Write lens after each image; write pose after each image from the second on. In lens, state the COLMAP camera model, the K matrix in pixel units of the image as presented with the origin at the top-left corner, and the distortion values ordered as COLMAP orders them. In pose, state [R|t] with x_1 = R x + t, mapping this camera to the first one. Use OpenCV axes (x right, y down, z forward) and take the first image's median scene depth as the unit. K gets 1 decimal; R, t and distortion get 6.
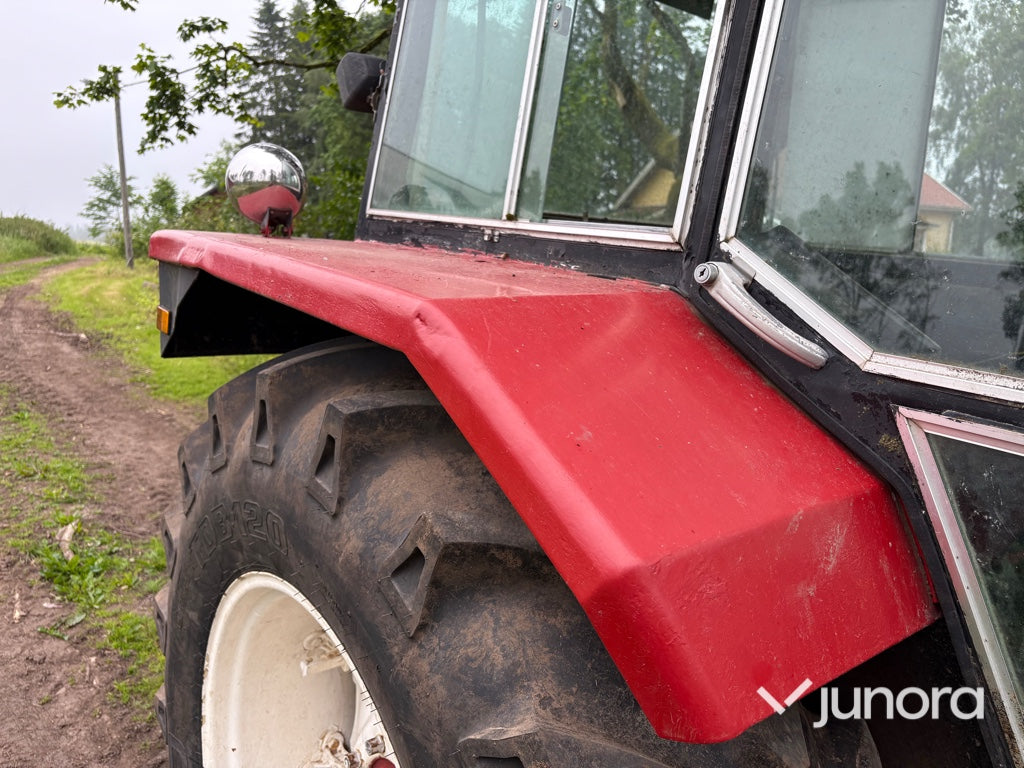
lens RADIAL K [[773.5, 0, 511.0], [0, 773.5, 388.8], [0, 0, 1]] dist [0.063465, -0.069713]
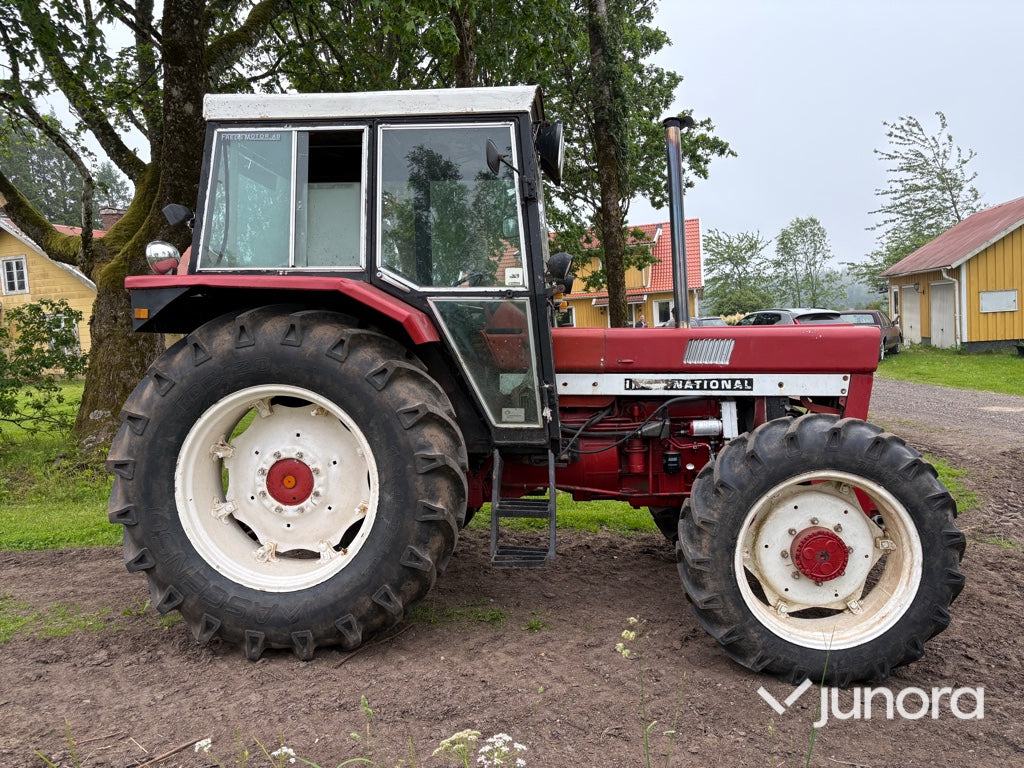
lens RADIAL K [[760.6, 0, 517.4], [0, 760.6, 380.8], [0, 0, 1]] dist [0.063277, -0.064946]
pose [[0.674578, -0.119059, 0.728539, -0.072801], [0.209534, 0.977199, -0.034319, 0.022268], [-0.707842, 0.175805, 0.684144, -0.070665]]
